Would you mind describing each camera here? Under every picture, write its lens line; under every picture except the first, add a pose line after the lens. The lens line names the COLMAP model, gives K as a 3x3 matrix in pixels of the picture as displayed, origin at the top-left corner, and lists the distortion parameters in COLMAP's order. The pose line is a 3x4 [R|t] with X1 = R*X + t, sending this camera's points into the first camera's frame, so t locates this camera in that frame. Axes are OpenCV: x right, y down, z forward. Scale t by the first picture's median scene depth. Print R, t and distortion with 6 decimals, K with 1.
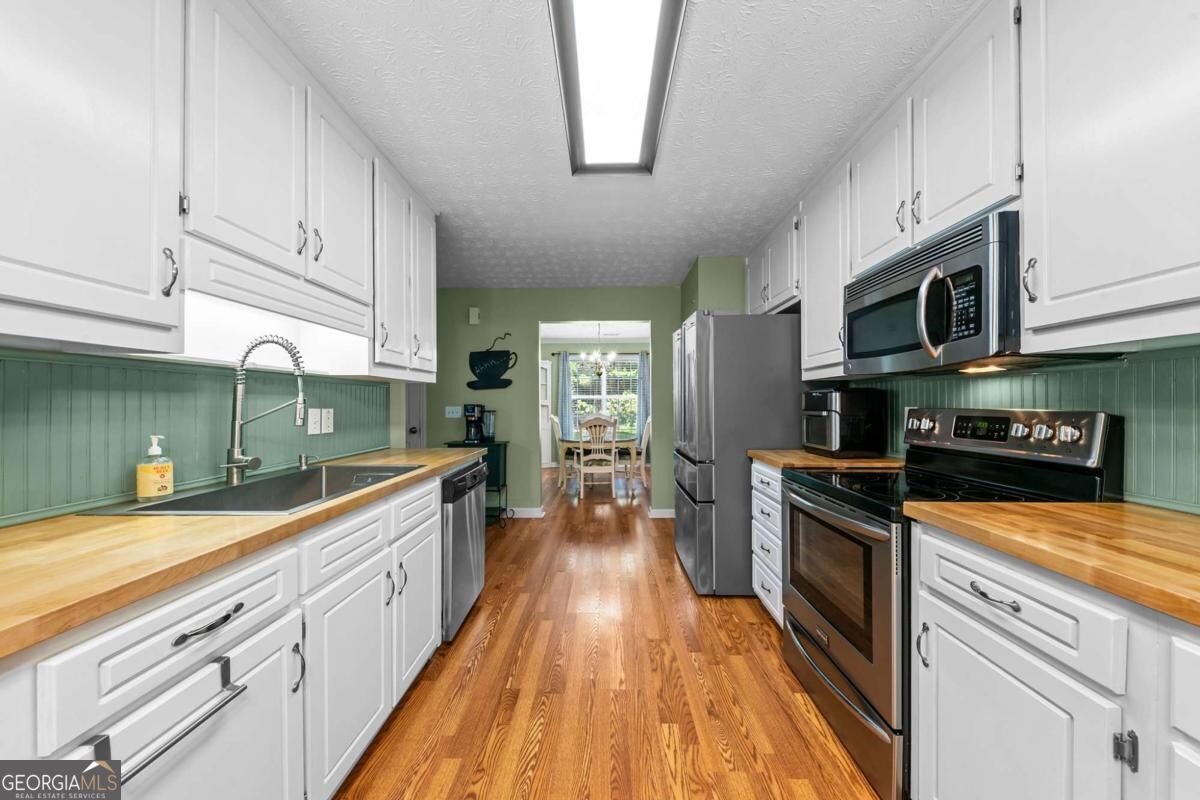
lens RADIAL K [[419.0, 0, 603.8], [0, 419.0, 400.8], [0, 0, 1]] dist [0.009635, -0.000523]
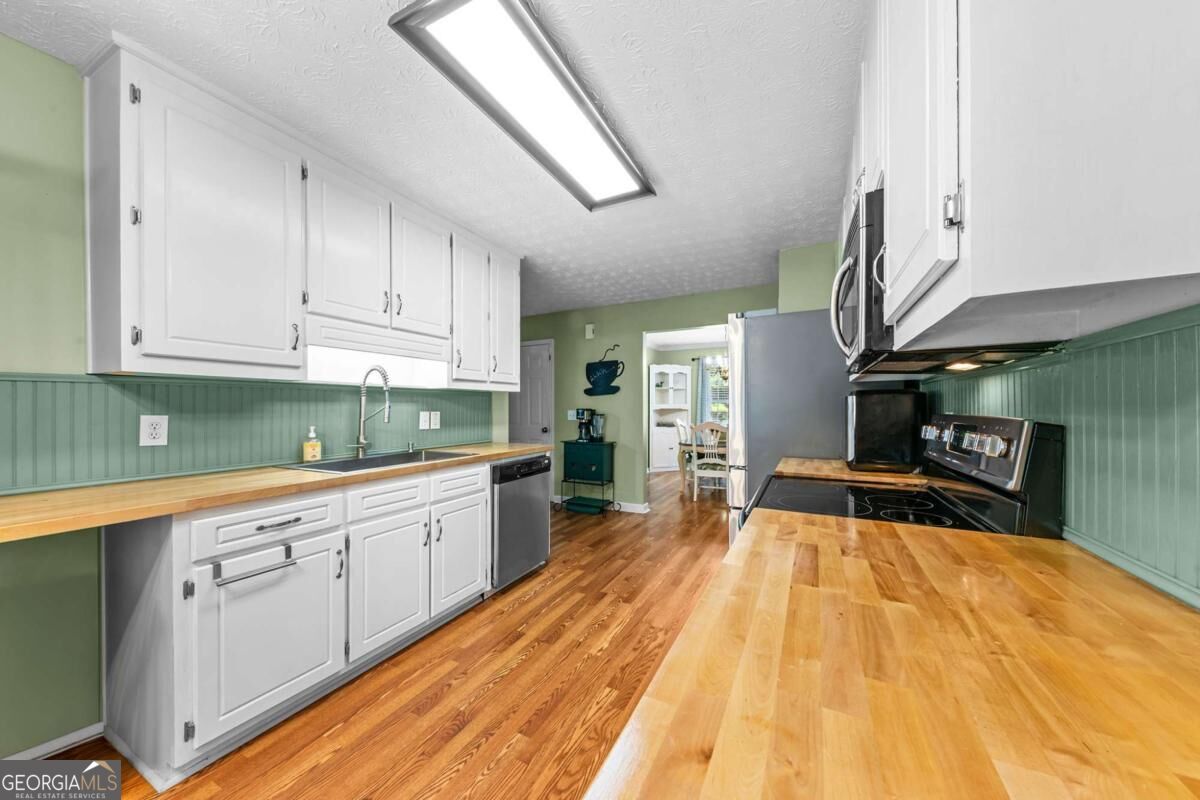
lens RADIAL K [[419.0, 0, 608.6], [0, 419.0, 404.9], [0, 0, 1]] dist [0.009635, -0.000523]
pose [[0.896837, -0.003764, -0.442345, 0.540892], [0.003731, 0.999993, -0.000944, -0.001196], [0.442346, -0.000803, 0.896844, -0.020660]]
